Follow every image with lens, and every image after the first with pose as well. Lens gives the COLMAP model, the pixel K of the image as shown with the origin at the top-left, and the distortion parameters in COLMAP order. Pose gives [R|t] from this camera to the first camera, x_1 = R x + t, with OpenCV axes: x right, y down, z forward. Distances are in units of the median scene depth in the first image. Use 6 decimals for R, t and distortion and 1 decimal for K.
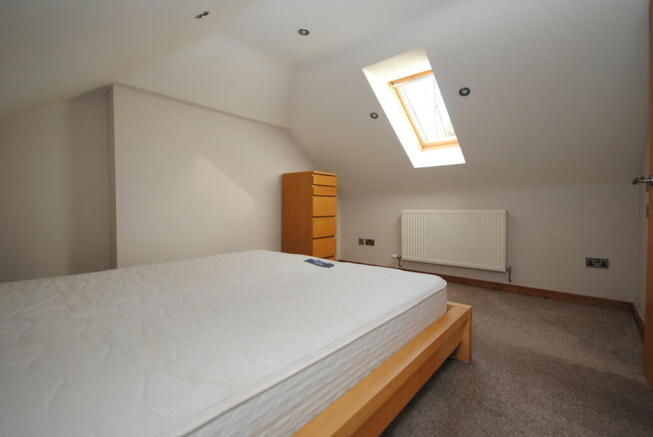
lens RADIAL K [[296.3, 0, 326.5], [0, 296.3, 218.5], [0, 0, 1]] dist [0.000150, 0.000021]
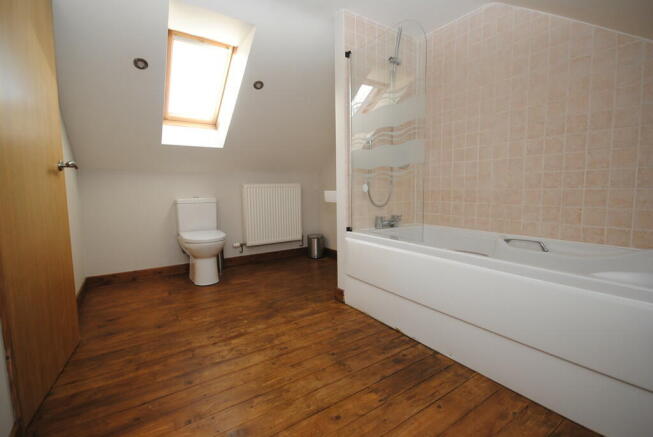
lens RADIAL K [[296.3, 0, 326.5], [0, 296.3, 218.5], [0, 0, 1]] dist [0.000150, 0.000021]
pose [[0.265648, -0.095482, 0.959330, -0.563641], [0.036793, 0.995363, 0.088880, -0.025882], [-0.963368, 0.011685, 0.267929, 0.469394]]
